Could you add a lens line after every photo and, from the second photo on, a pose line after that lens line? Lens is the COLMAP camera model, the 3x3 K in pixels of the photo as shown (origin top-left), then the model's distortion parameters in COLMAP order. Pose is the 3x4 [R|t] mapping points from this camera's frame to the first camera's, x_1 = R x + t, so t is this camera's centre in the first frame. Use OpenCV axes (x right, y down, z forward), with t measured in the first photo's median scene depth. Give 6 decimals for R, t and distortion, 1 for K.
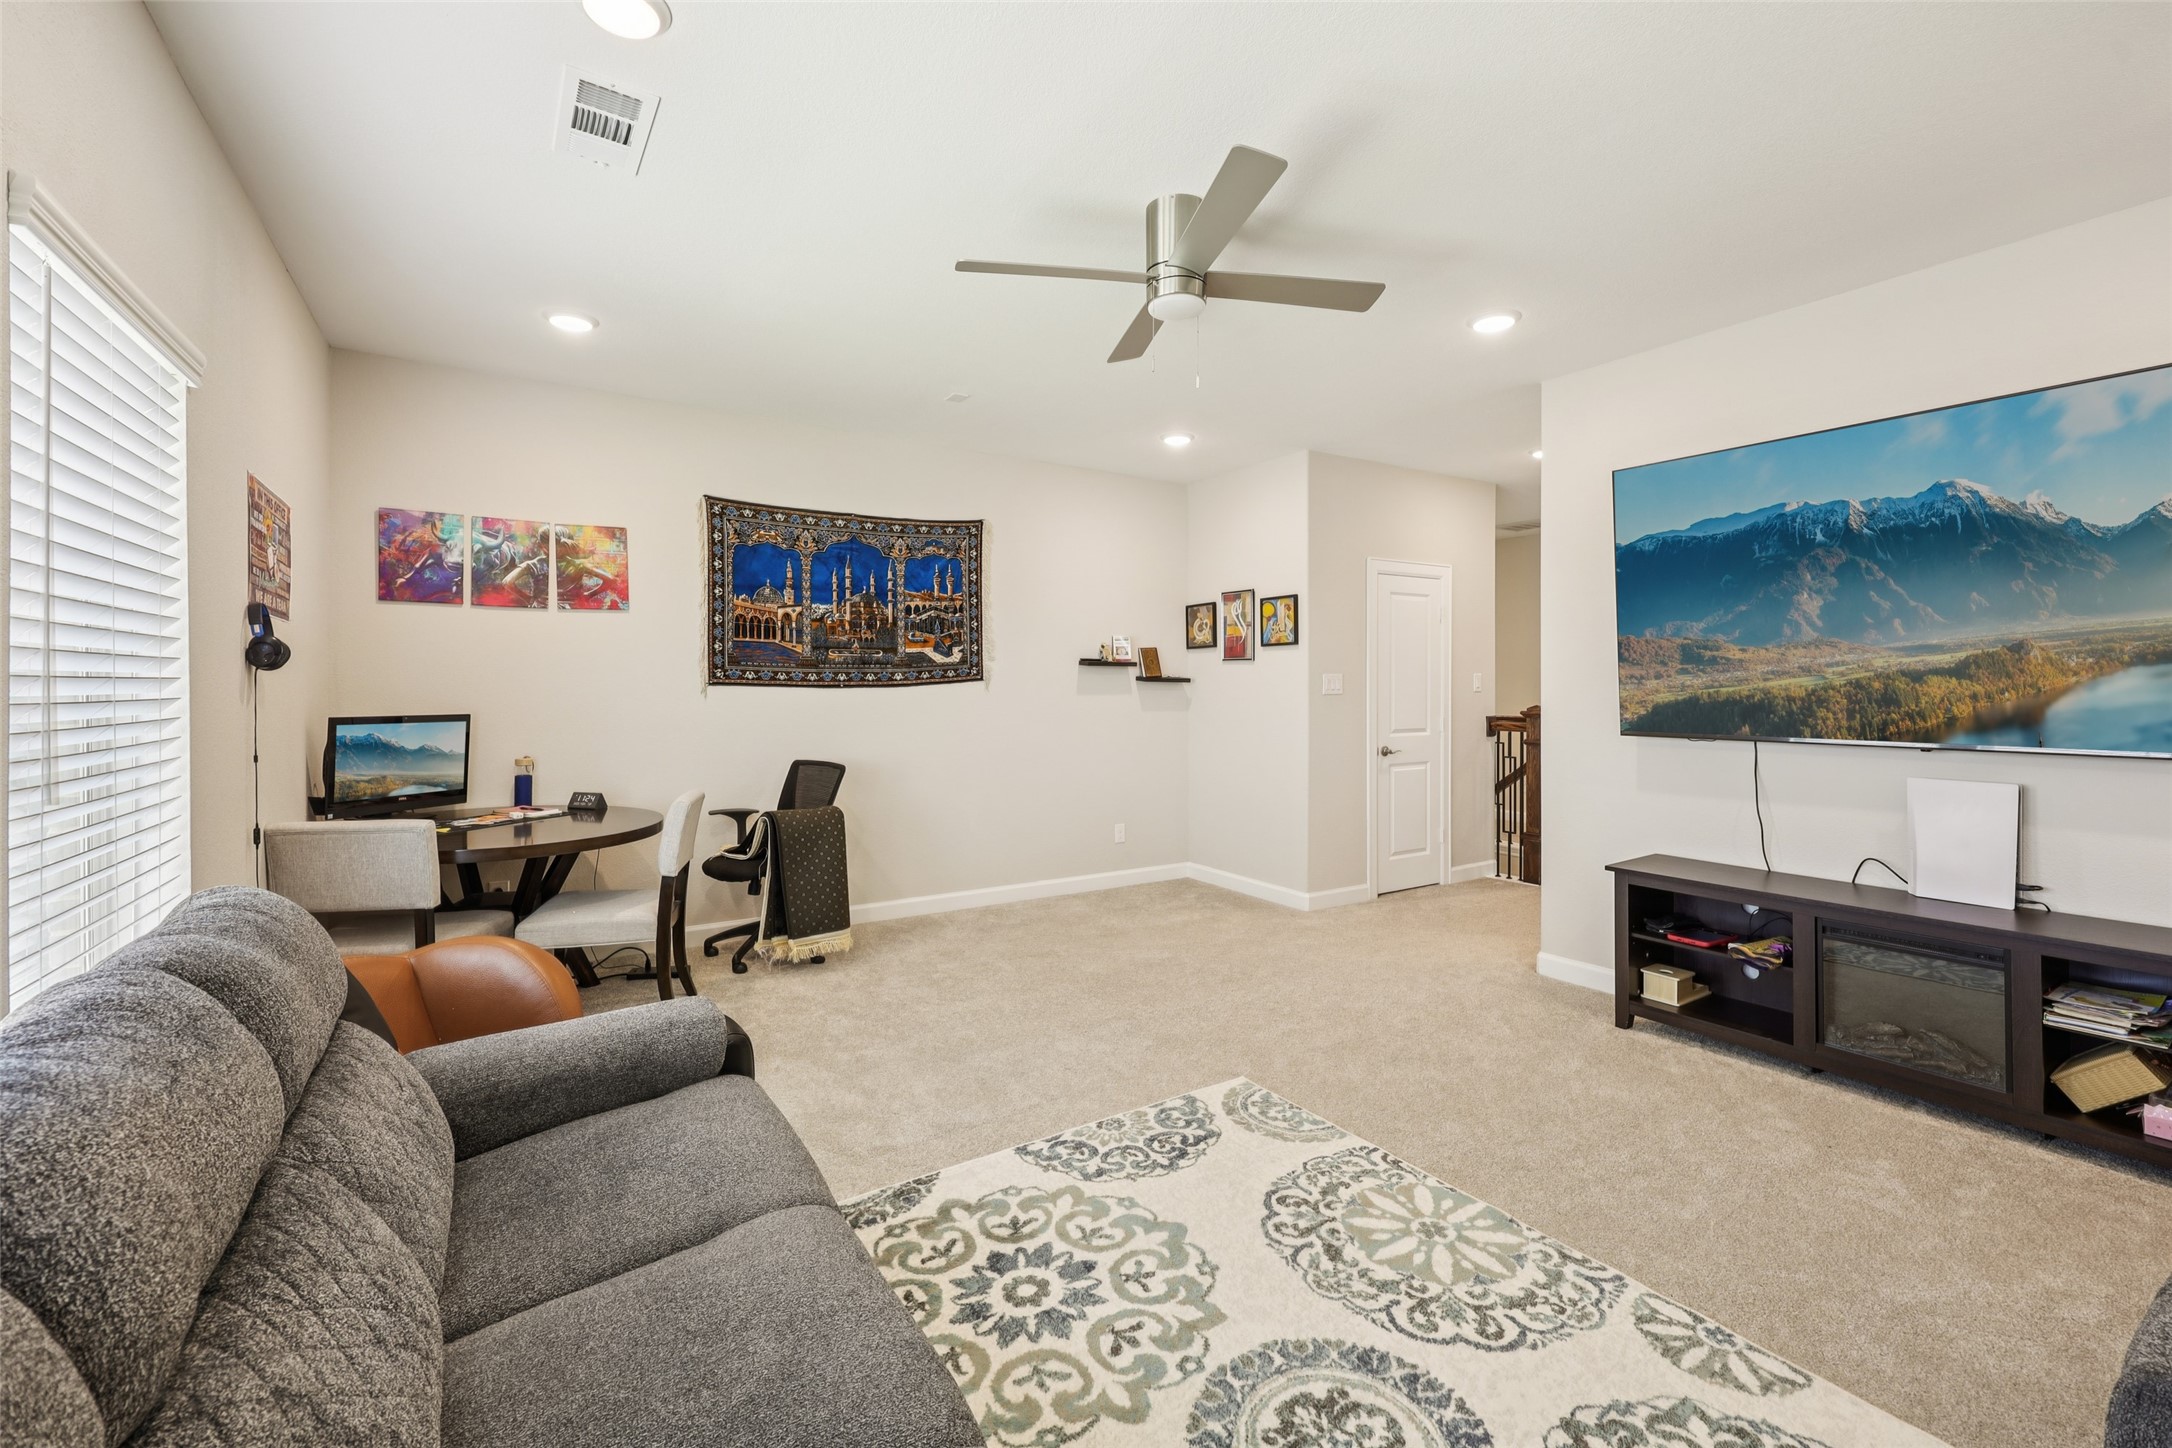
lens RADIAL K [[899.2, 0, 1086.9], [0, 899.2, 706.2], [0, 0, 1]] dist [0.001883, 0.000187]
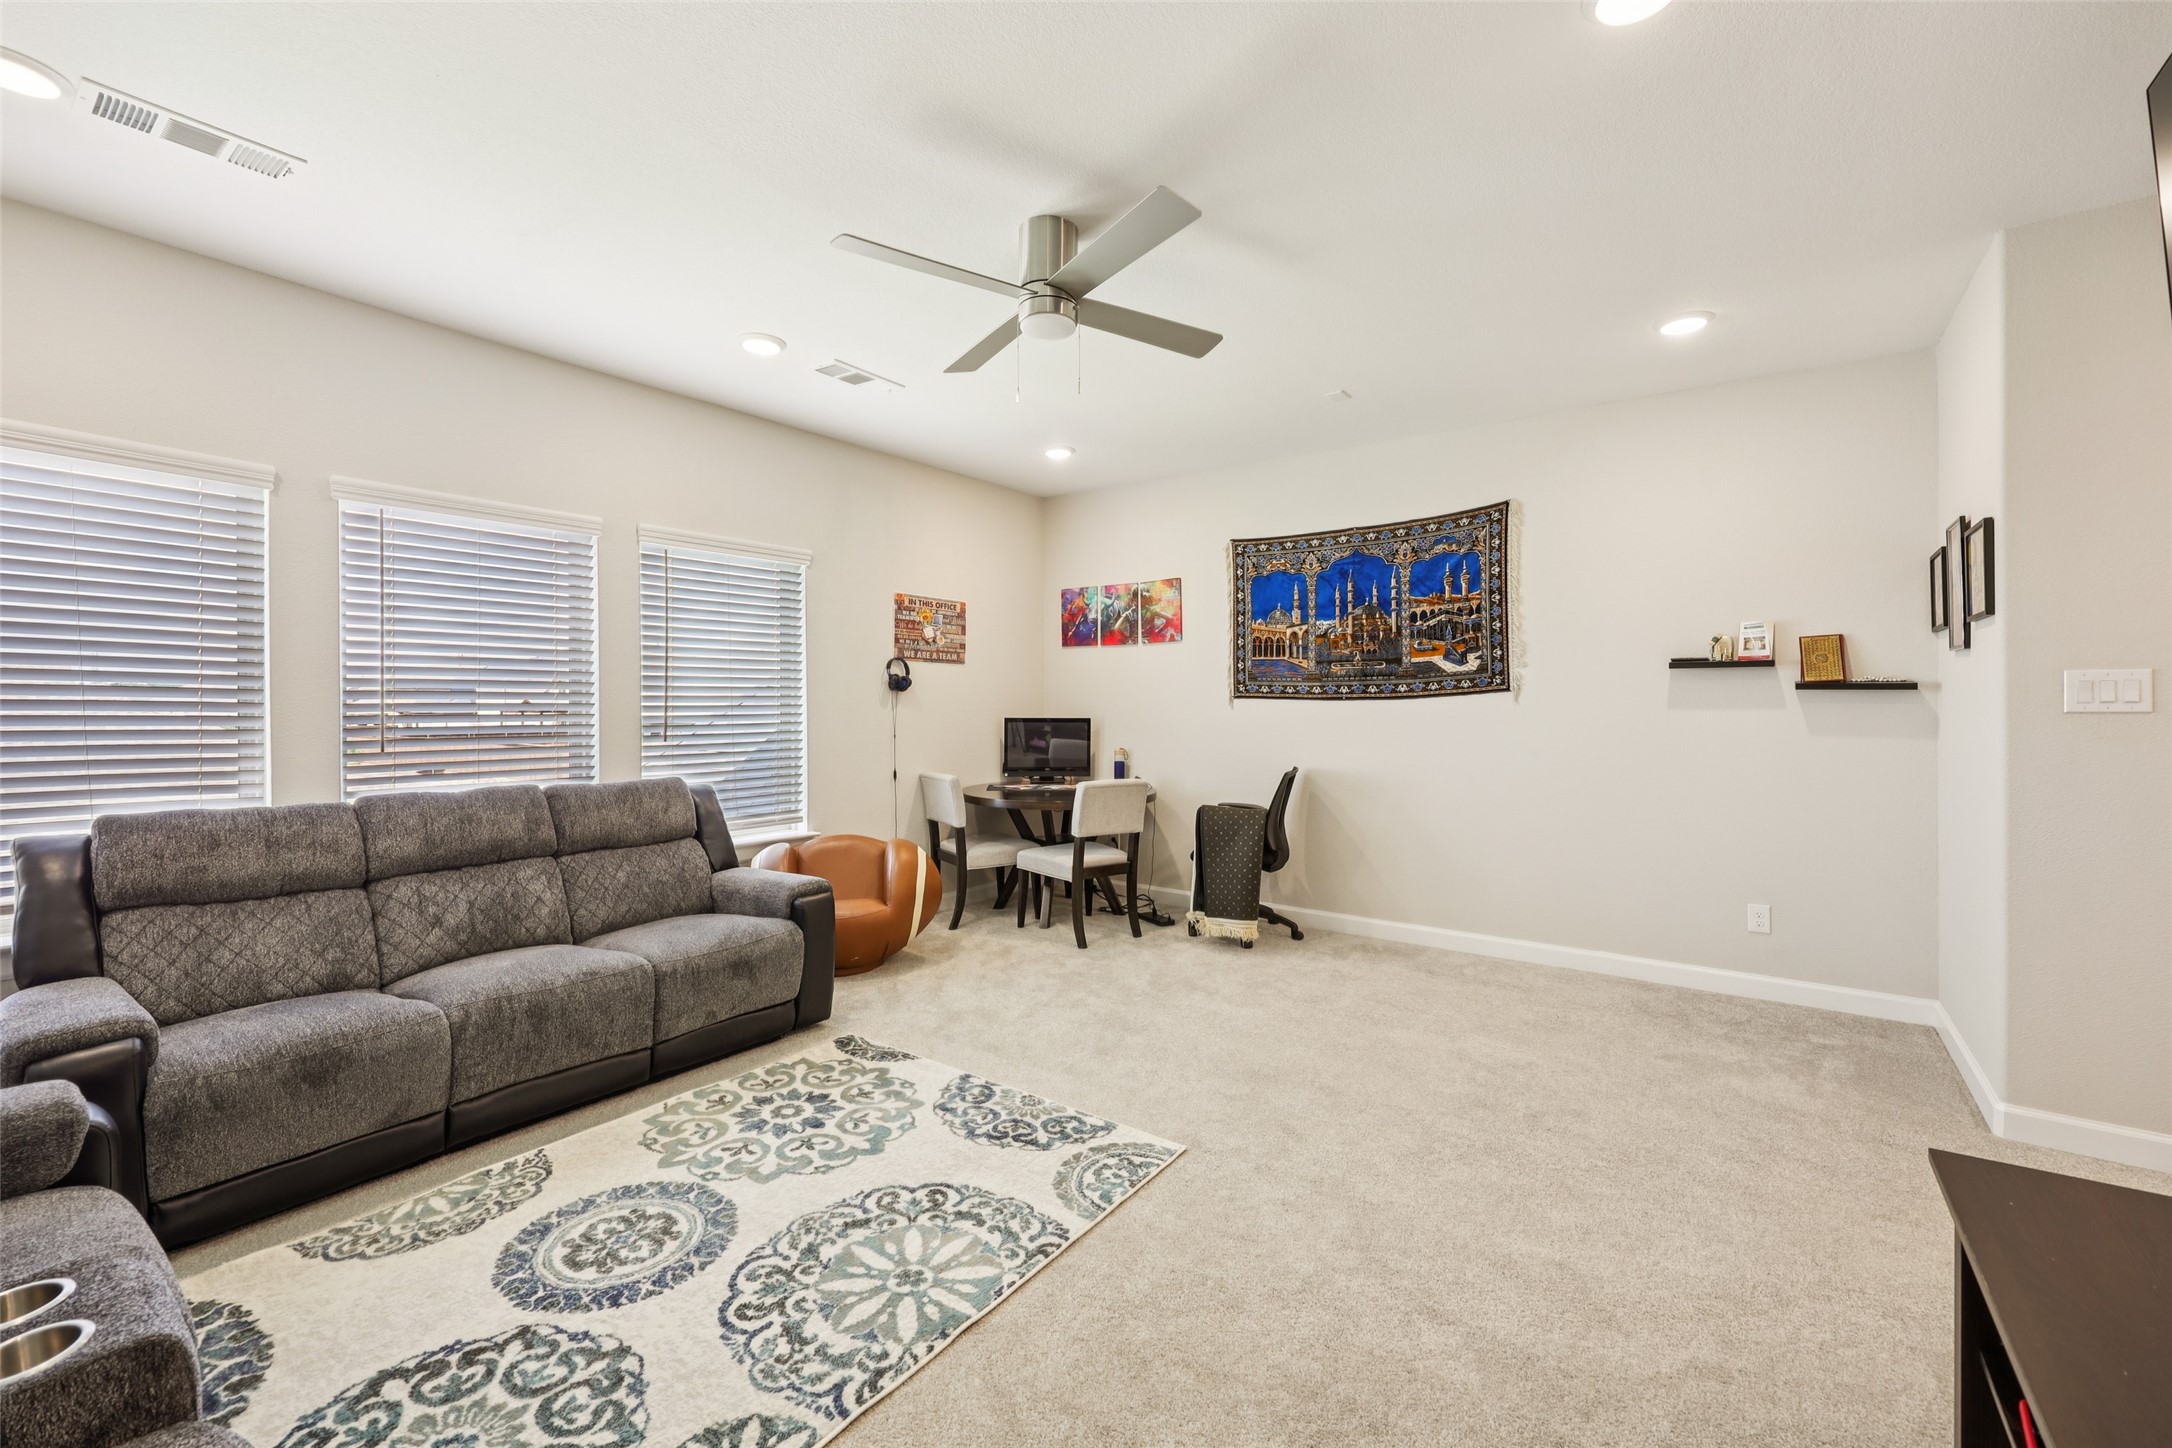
lens RADIAL K [[899.2, 0, 1086.9], [0, 899.2, 706.2], [0, 0, 1]] dist [0.001883, 0.000187]
pose [[0.356634, 0.003075, -0.934239, 0.684611], [-0.019821, 0.999794, -0.004275, -0.004055], [0.934034, 0.020042, 0.356622, 0.430981]]
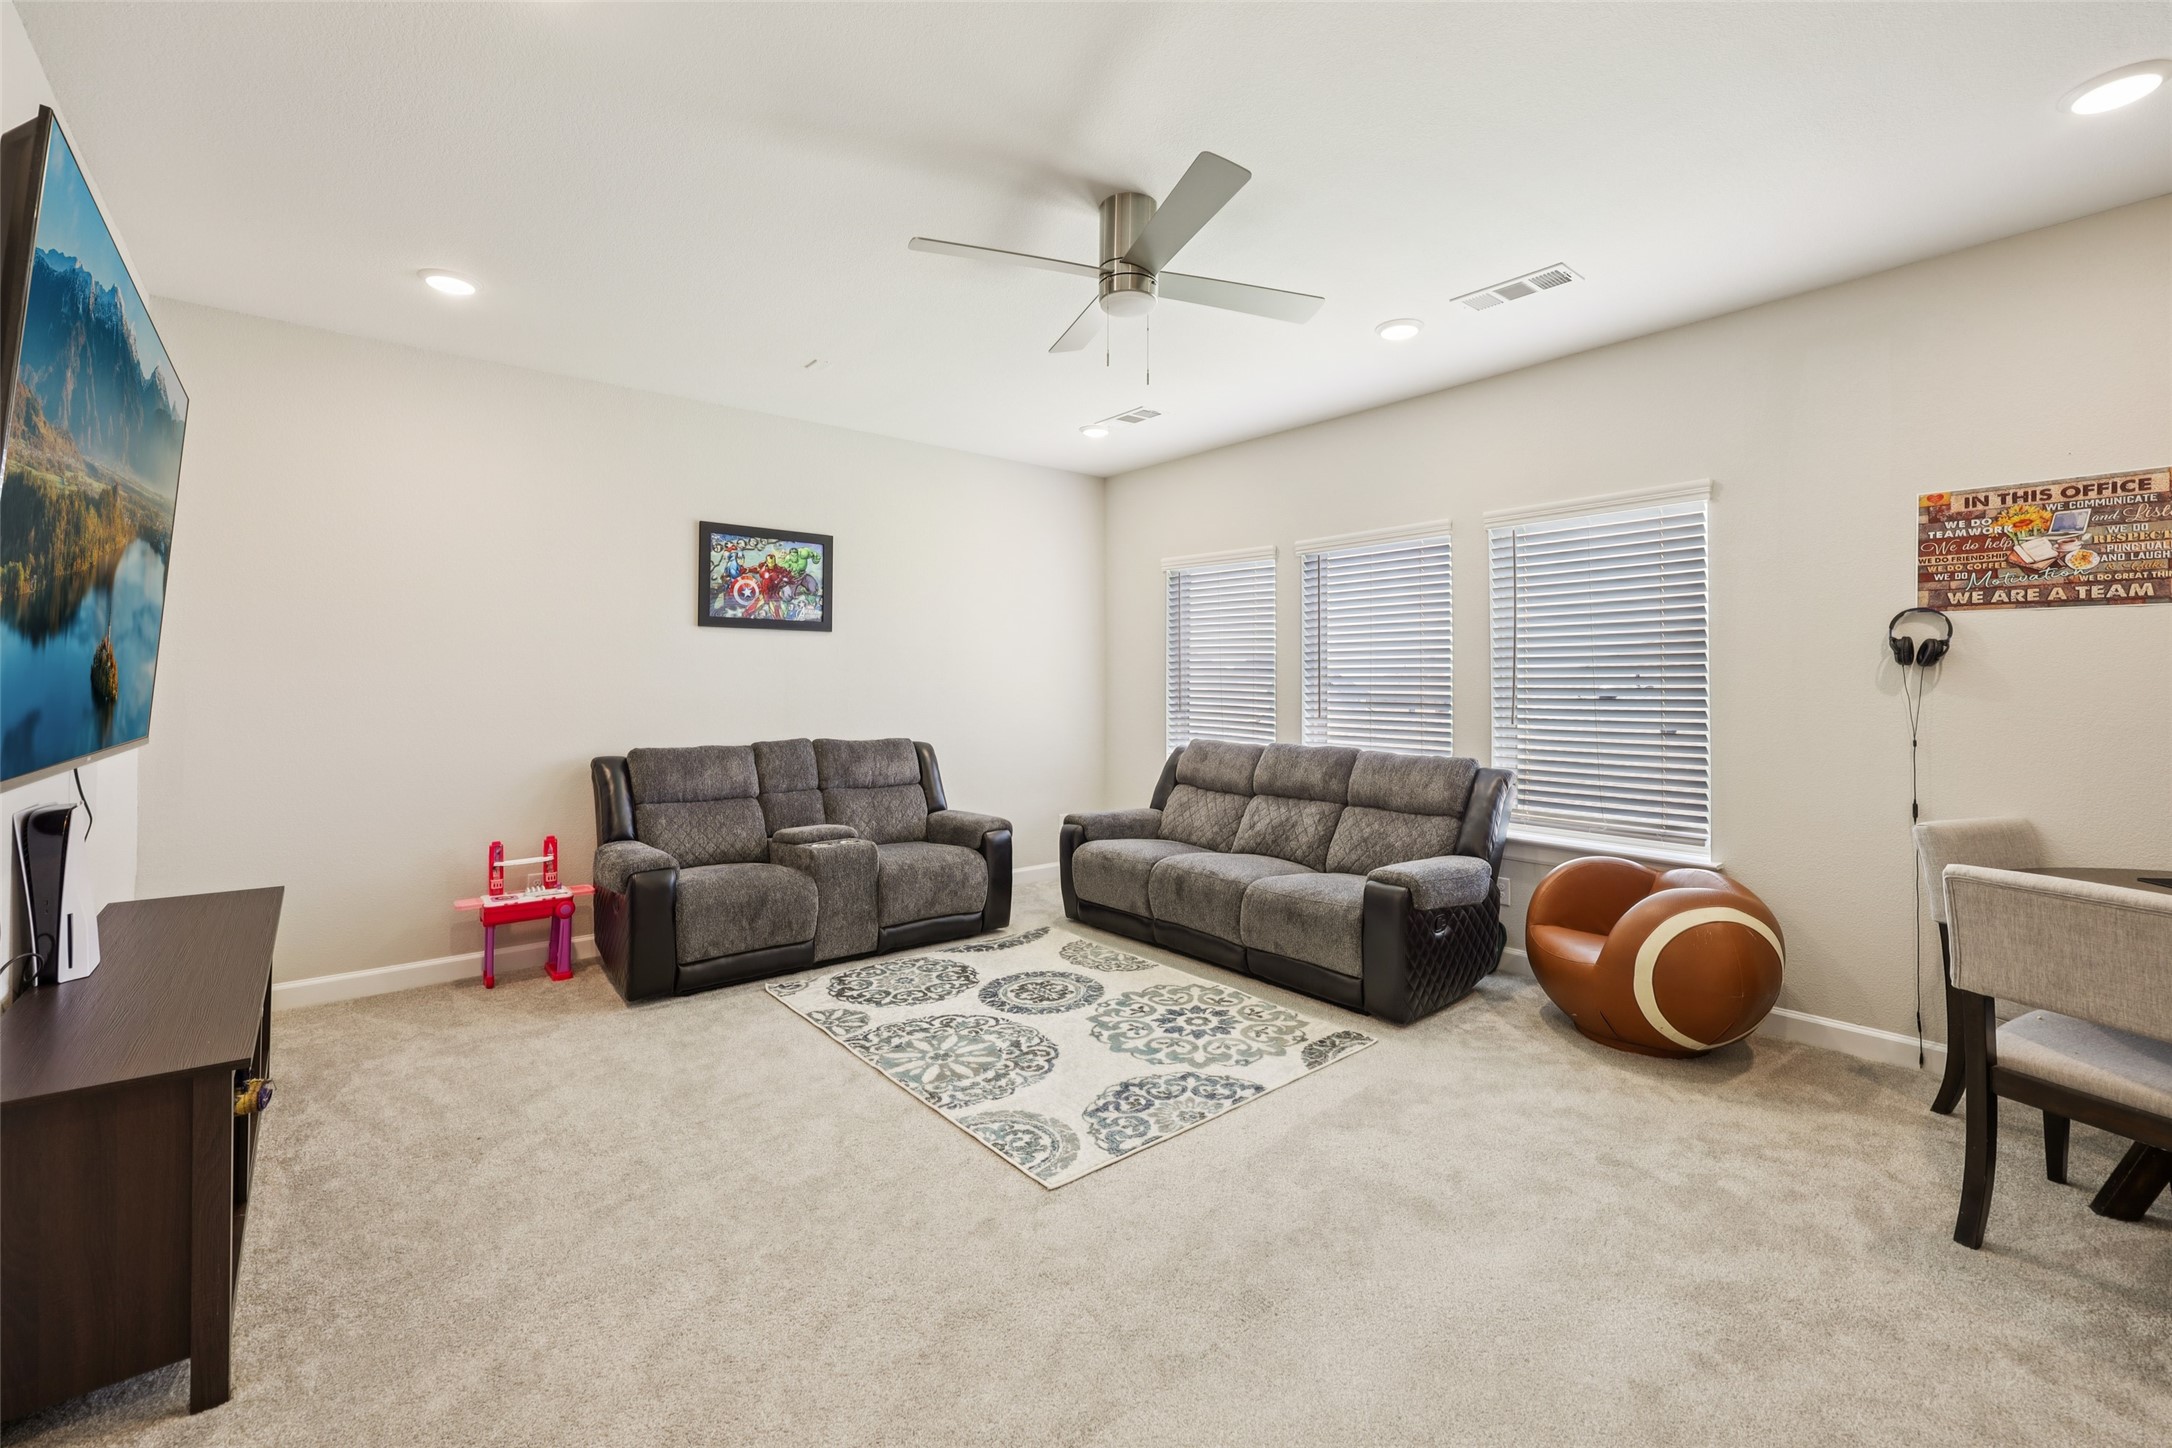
lens RADIAL K [[899.2, 0, 1086.9], [0, 899.2, 706.2], [0, 0, 1]] dist [0.001883, 0.000187]
pose [[-0.992703, 0.001027, -0.120579, 0.169388], [-0.004594, 0.998916, 0.046328, -0.023773], [0.120496, 0.046544, -0.991622, 1.264395]]
